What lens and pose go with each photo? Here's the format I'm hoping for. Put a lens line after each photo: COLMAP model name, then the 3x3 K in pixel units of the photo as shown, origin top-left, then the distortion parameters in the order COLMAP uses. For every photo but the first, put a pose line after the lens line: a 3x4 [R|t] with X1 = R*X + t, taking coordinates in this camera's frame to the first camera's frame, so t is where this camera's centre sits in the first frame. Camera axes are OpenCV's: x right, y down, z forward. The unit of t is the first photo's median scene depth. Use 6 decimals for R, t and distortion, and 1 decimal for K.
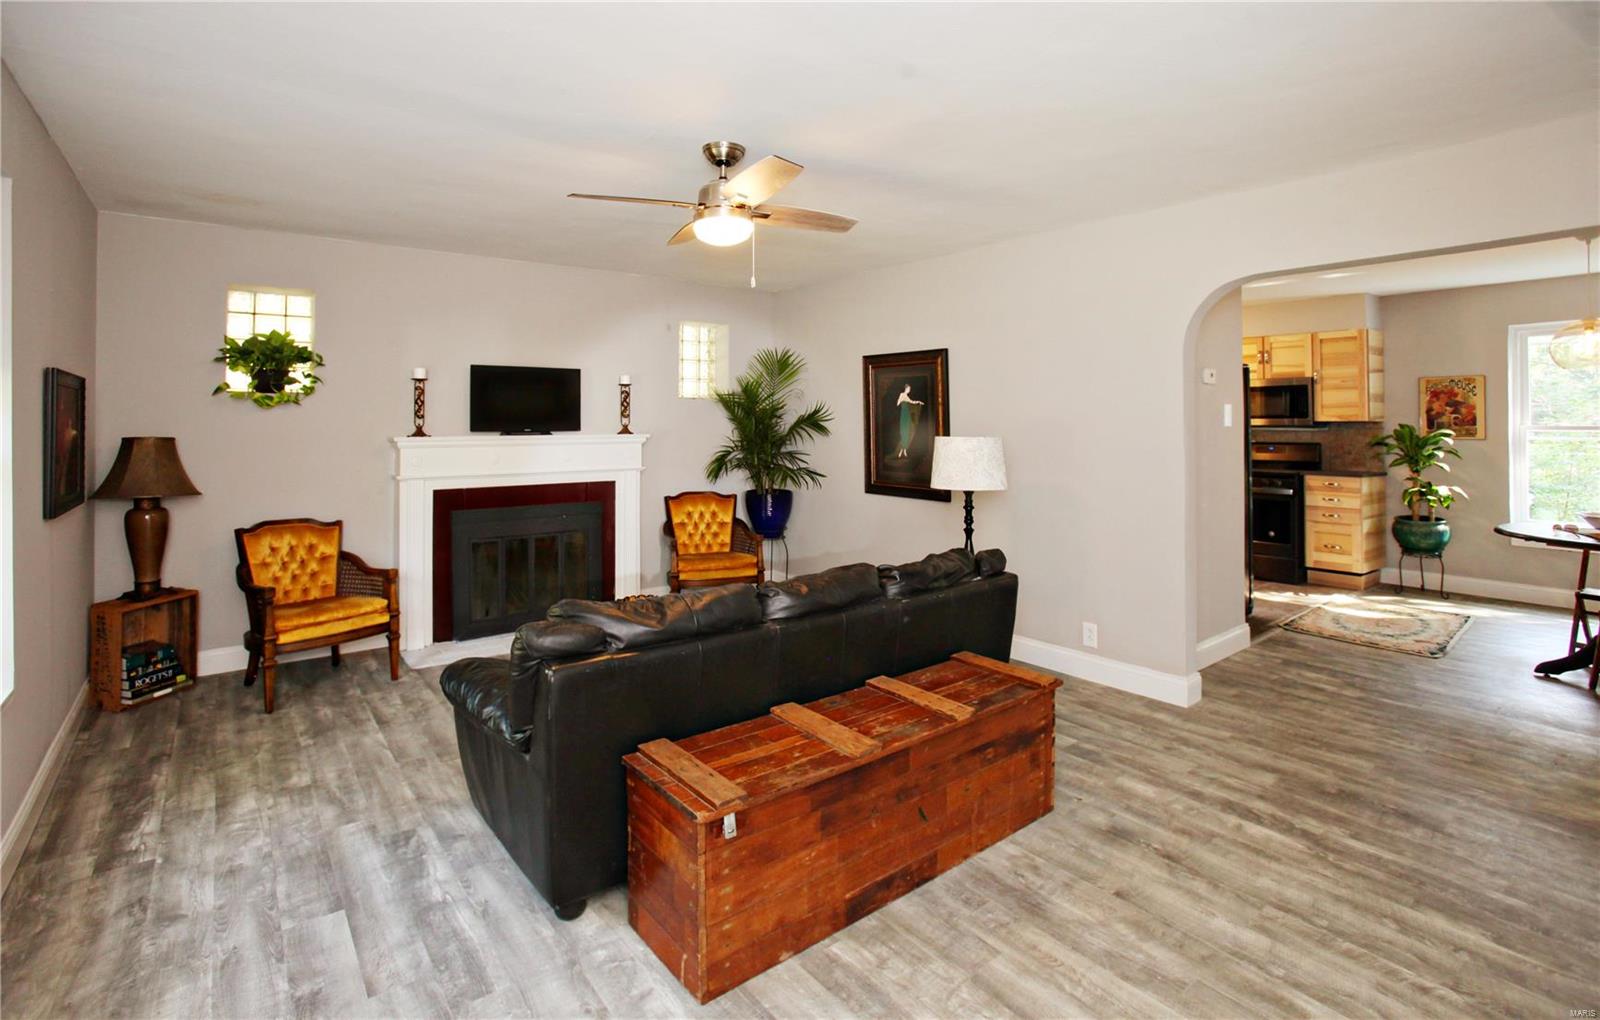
lens RADIAL K [[745.0, 0, 800.9], [0, 745.0, 409.1], [0, 0, 1]] dist [0.000210, 0.000064]
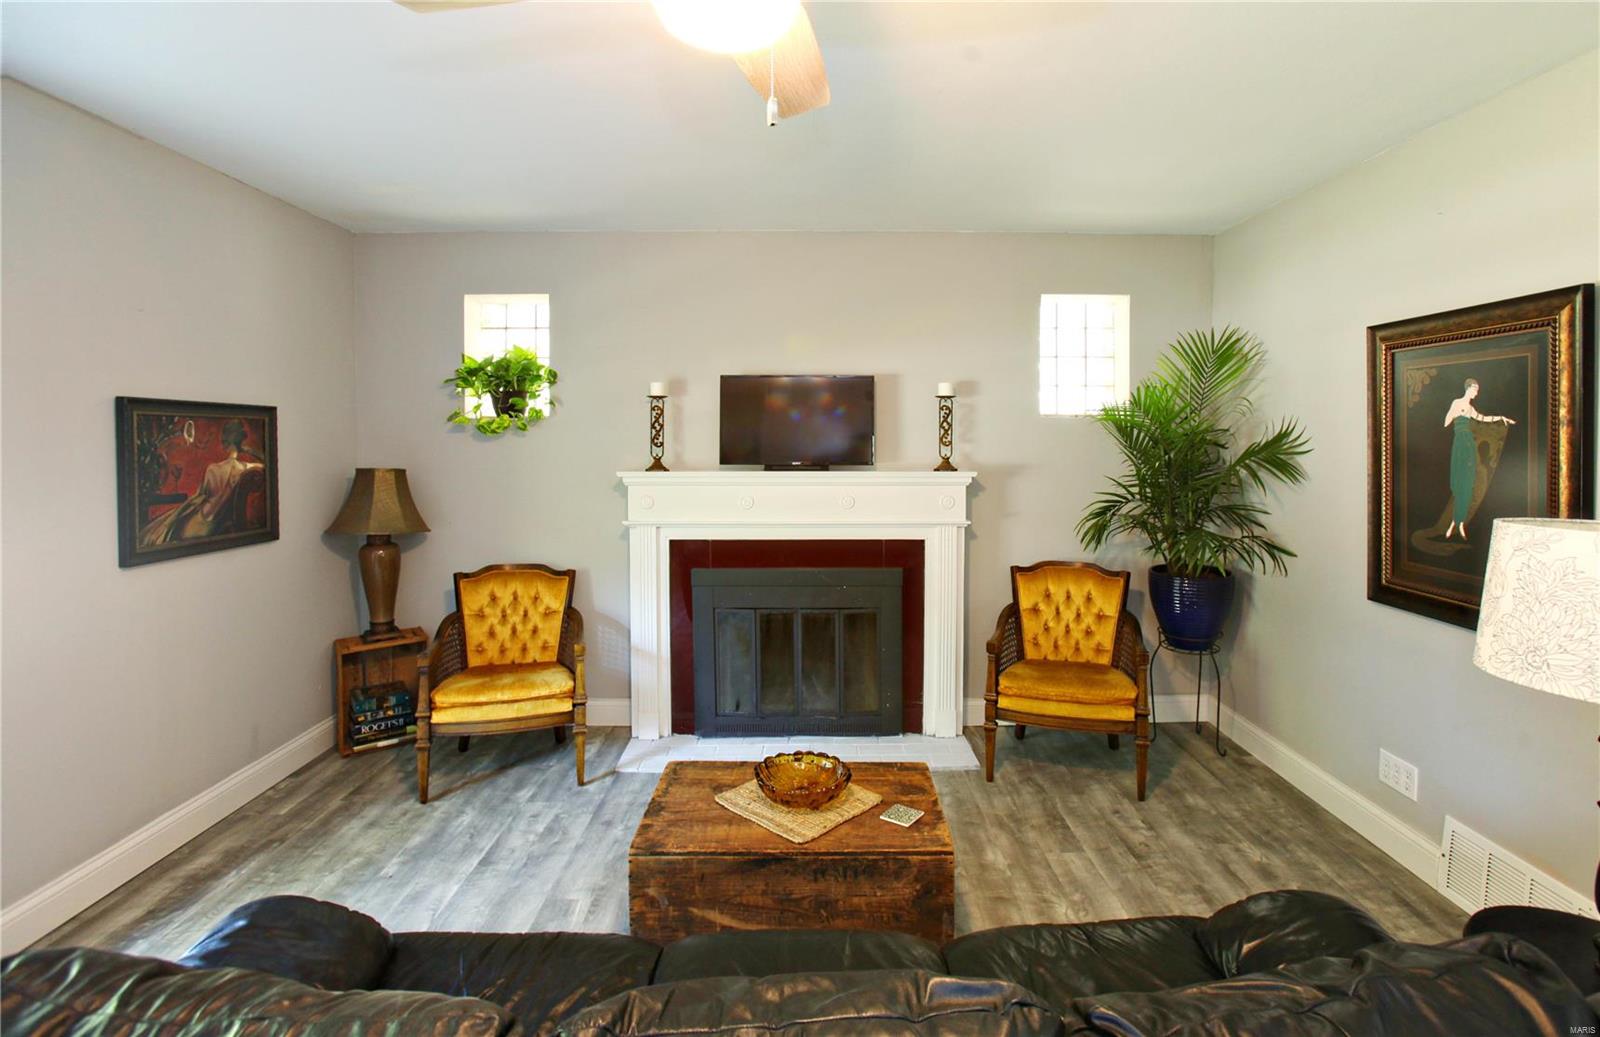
lens RADIAL K [[793.4, 0, 803.1], [0, 793.4, 465.8], [0, 0, 1]] dist [-0.018648, 0.001212]
pose [[0.805457, 0.022638, -0.592221, 0.107377], [0.007495, 0.998801, 0.048373, -0.007295], [0.592606, -0.043401, 0.804322, 0.413854]]
